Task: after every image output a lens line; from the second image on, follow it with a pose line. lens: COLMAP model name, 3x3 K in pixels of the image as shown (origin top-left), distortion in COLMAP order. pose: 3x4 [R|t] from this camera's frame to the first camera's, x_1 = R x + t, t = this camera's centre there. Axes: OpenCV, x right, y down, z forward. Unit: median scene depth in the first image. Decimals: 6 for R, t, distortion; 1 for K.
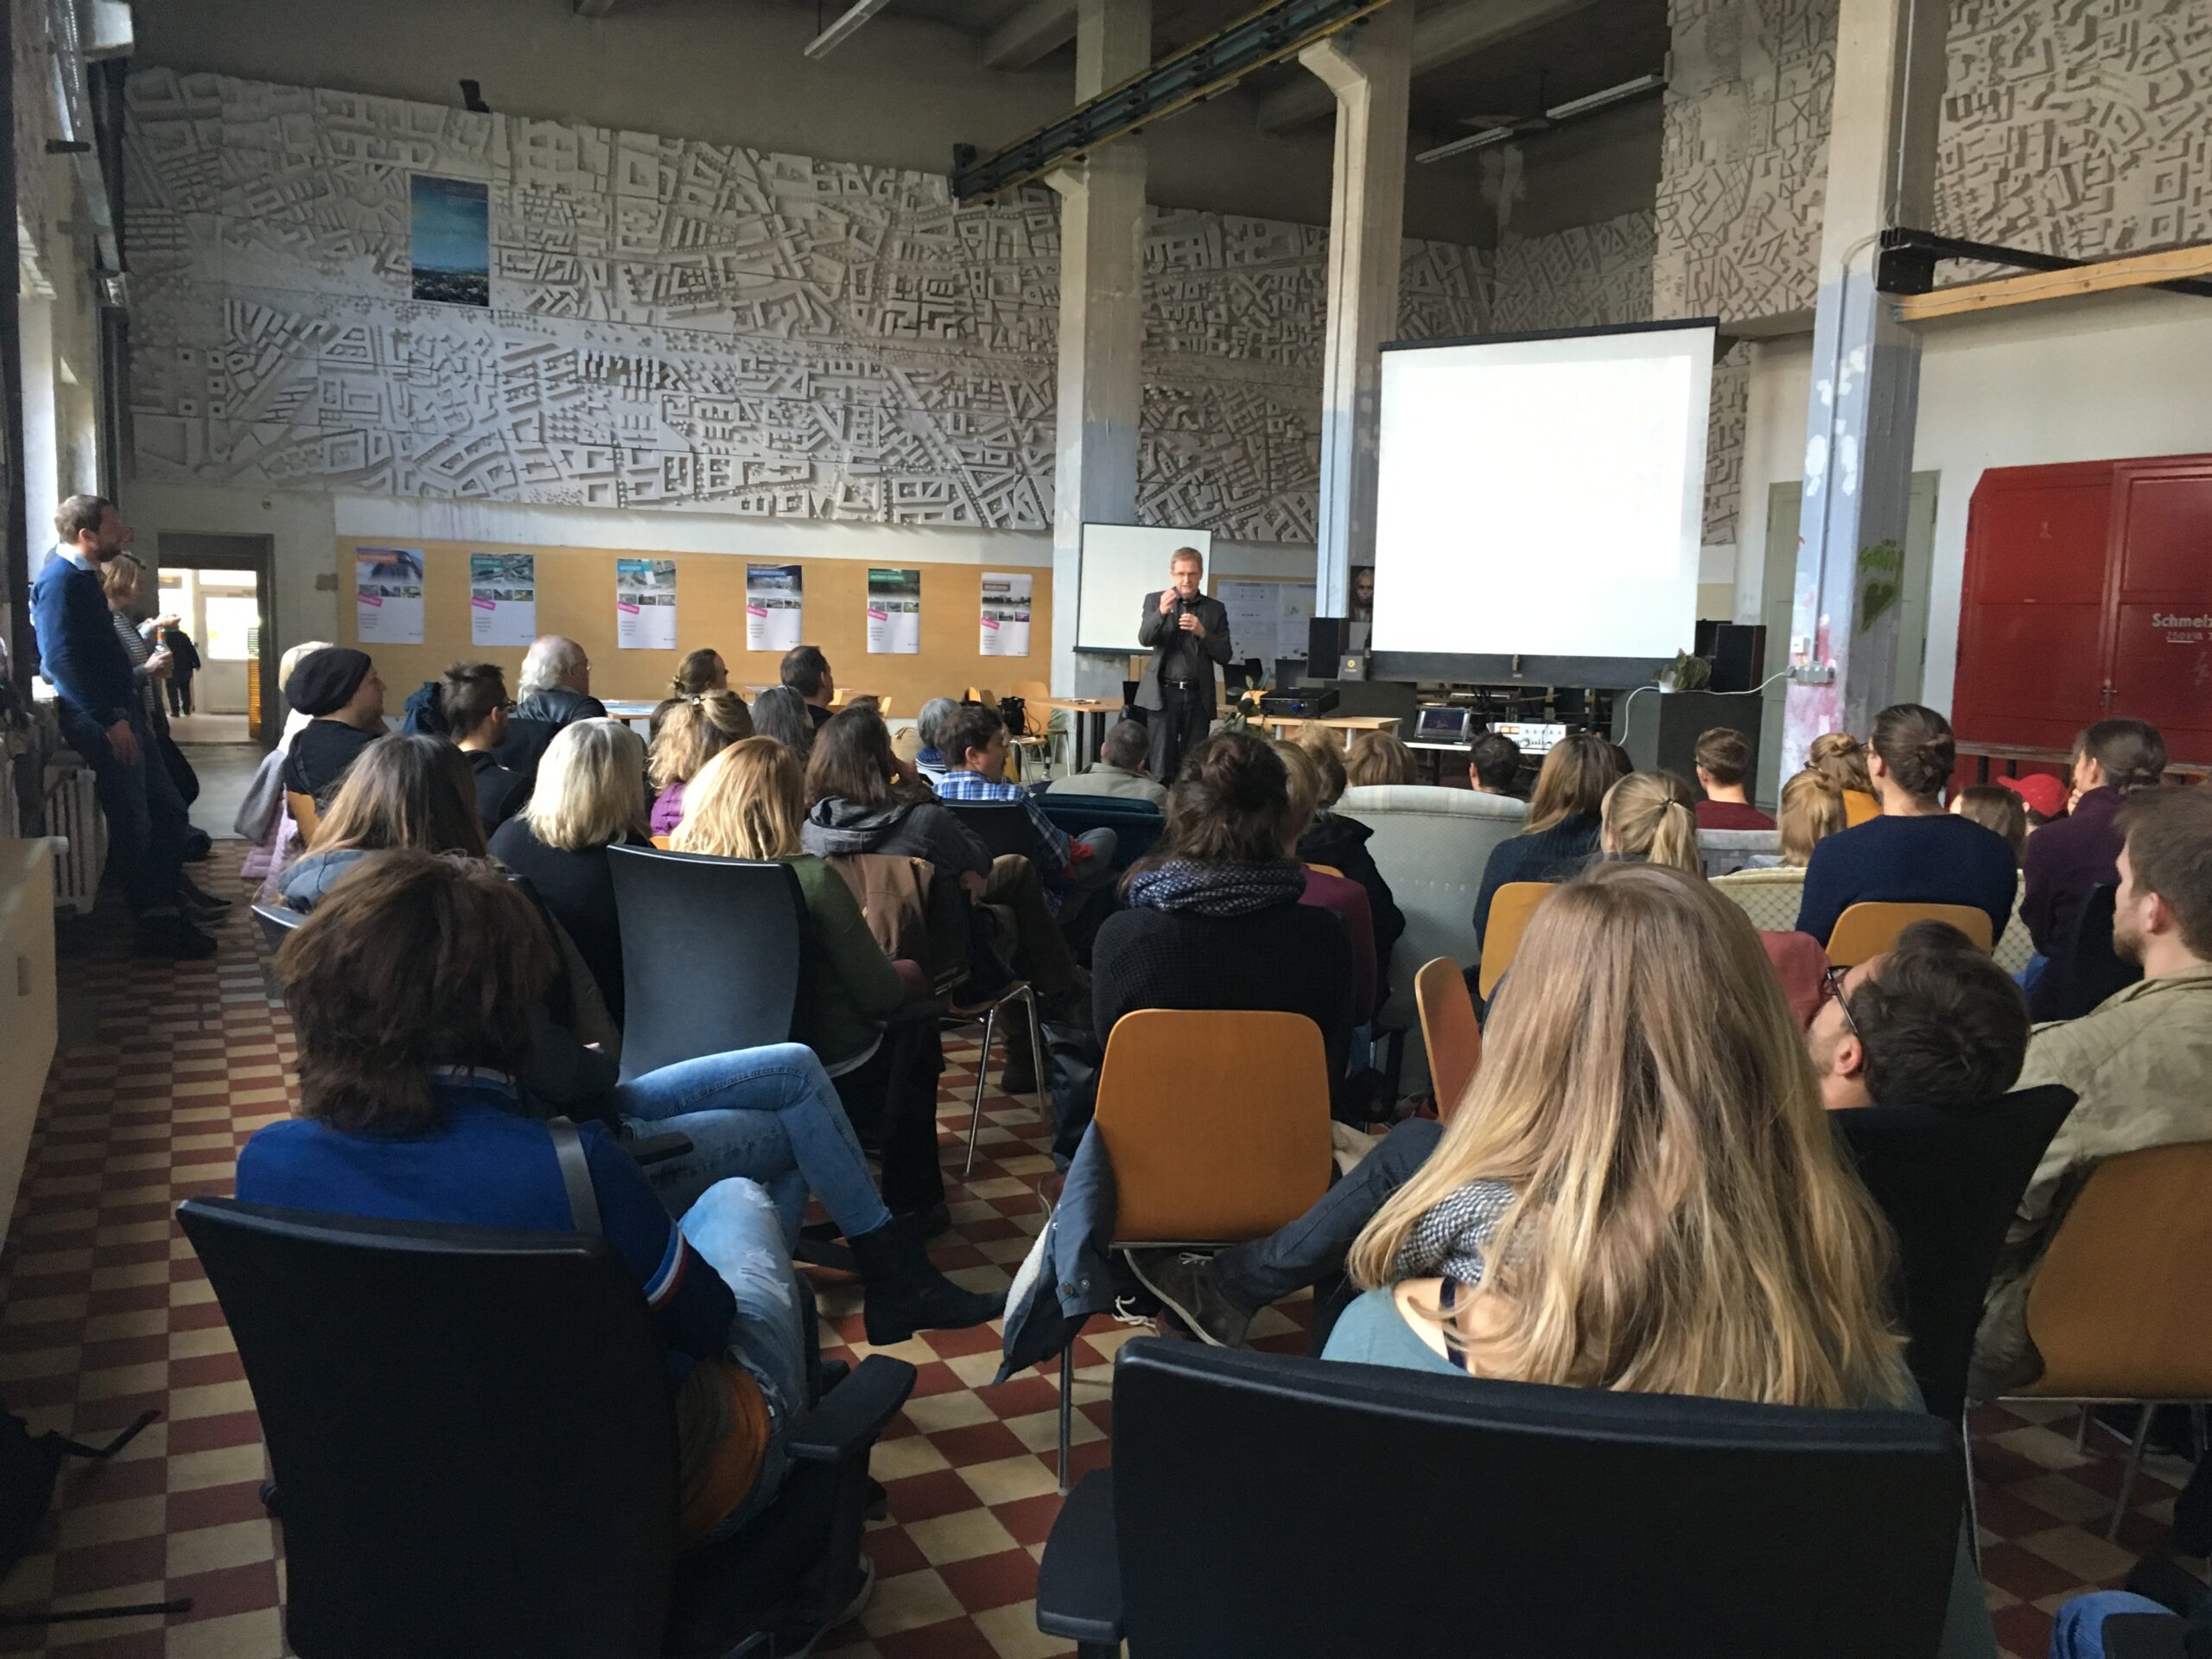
lens RADIAL K [[1872.7, 0, 1103.9], [0, 1872.7, 840.1], [0, 0, 1]] dist [0.084662, -0.098911]
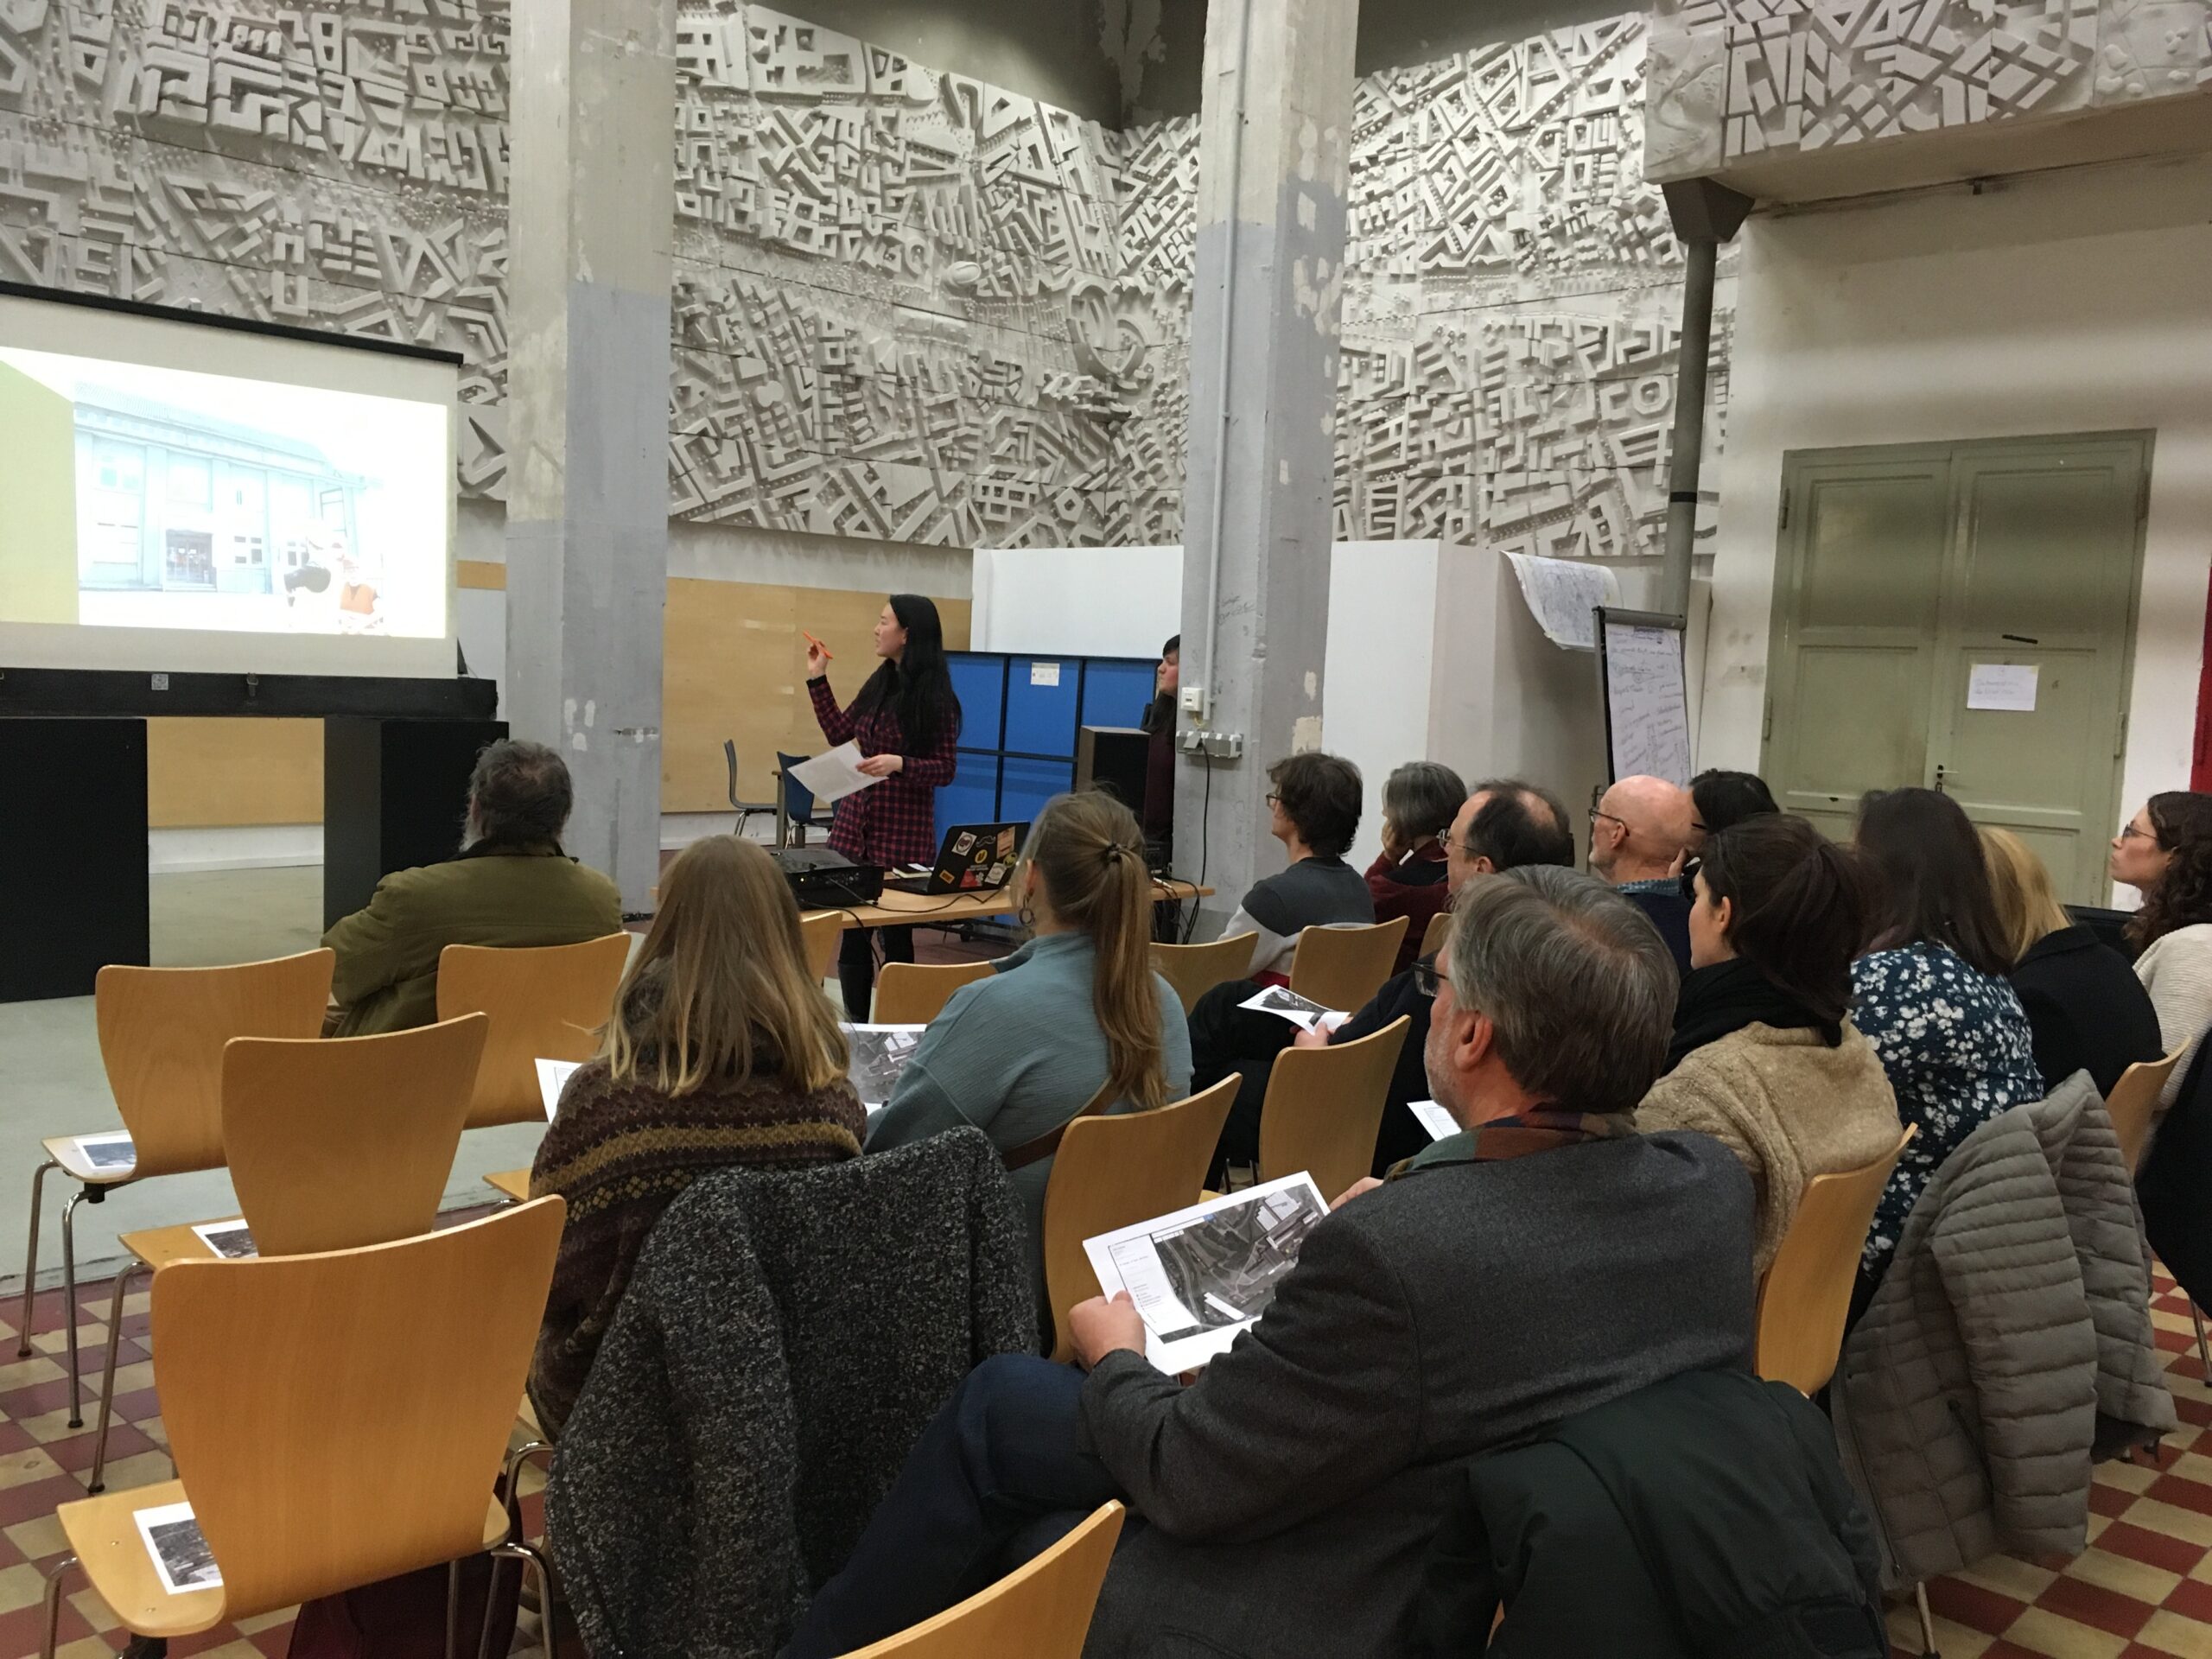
lens RADIAL K [[1872.7, 0, 1112.5], [0, 1872.7, 848.9], [0, 0, 1]] dist [0.084662, -0.098911]
pose [[0.937028, -0.022764, 0.348512, -0.055030], [0.026522, 0.999630, -0.006015, -0.052935], [-0.348246, 0.014879, 0.937285, 0.428715]]
